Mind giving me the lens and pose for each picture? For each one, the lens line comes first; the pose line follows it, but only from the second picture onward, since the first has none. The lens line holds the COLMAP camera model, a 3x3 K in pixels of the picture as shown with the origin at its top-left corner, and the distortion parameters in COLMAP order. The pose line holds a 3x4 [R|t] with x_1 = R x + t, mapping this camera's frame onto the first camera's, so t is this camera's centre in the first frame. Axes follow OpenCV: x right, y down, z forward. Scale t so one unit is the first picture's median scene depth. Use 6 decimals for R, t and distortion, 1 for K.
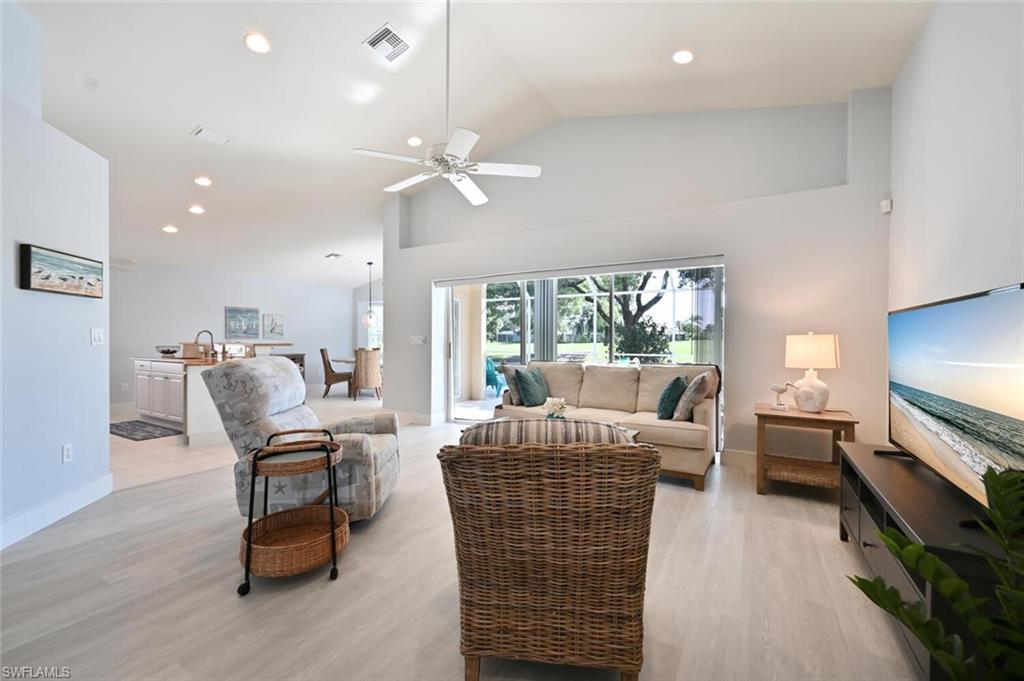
lens RADIAL K [[417.8, 0, 509.8], [0, 417.8, 338.4], [0, 0, 1]] dist [0.002456, 0.000768]
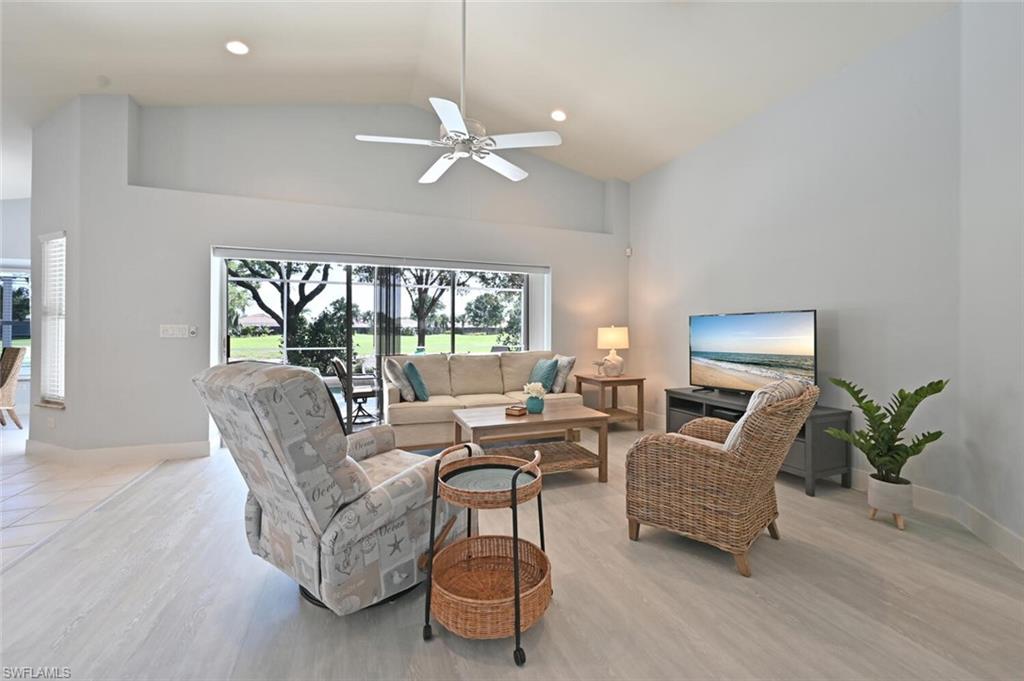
lens RADIAL K [[417.8, 0, 507.5], [0, 417.8, 327.4], [0, 0, 1]] dist [0.002456, 0.000768]
pose [[0.634122, 0.003010, 0.773227, -0.728397], [0.002304, 0.999981, -0.005781, -0.000835], [-0.773229, 0.005447, 0.634103, 0.307326]]
